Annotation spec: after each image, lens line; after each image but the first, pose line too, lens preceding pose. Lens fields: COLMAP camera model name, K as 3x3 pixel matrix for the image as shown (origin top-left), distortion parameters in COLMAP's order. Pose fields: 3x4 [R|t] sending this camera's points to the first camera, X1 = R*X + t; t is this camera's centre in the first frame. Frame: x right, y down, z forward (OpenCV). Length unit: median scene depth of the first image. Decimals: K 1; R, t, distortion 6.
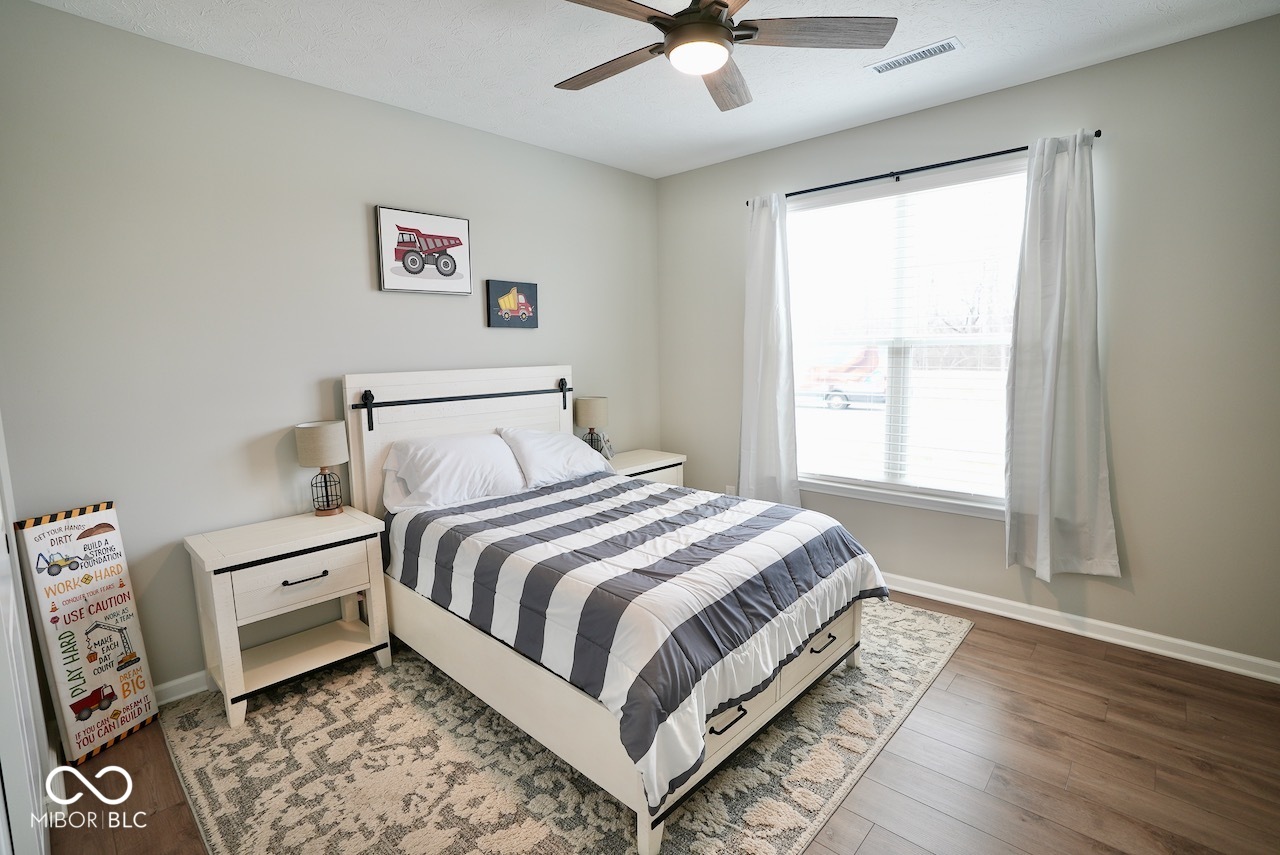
lens RADIAL K [[620.2, 0, 641.0], [0, 620.2, 420.4], [0, 0, 1]] dist [-0.000552, 0.000055]
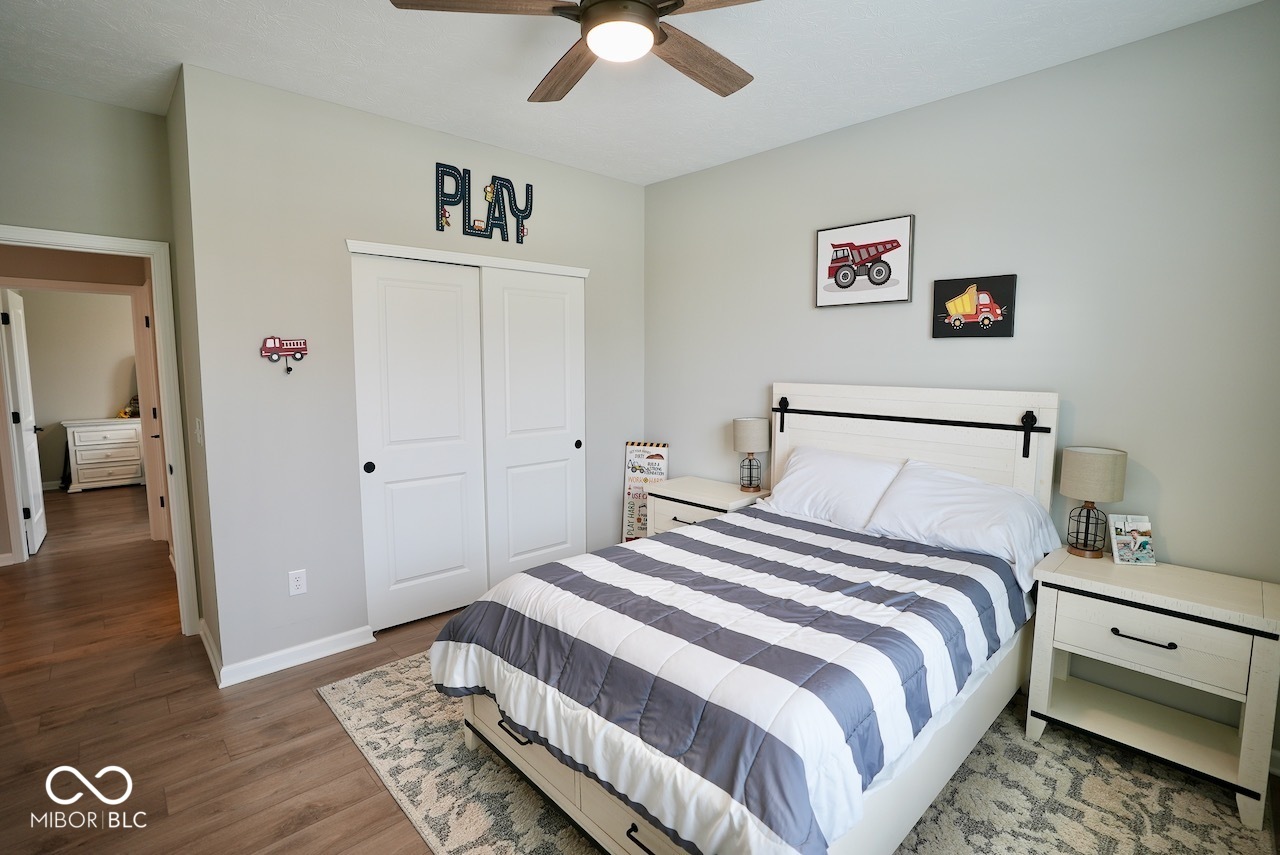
lens RADIAL K [[605.6, 0, 640.0], [0, 605.6, 427.5], [0, 0, 1]] dist [-0.034610, -0.000048]
pose [[-0.056905, 0.128405, -0.990088, 0.643194], [-0.118649, 0.983797, 0.134409, -0.104060], [0.991304, 0.125122, -0.040748, 0.729234]]
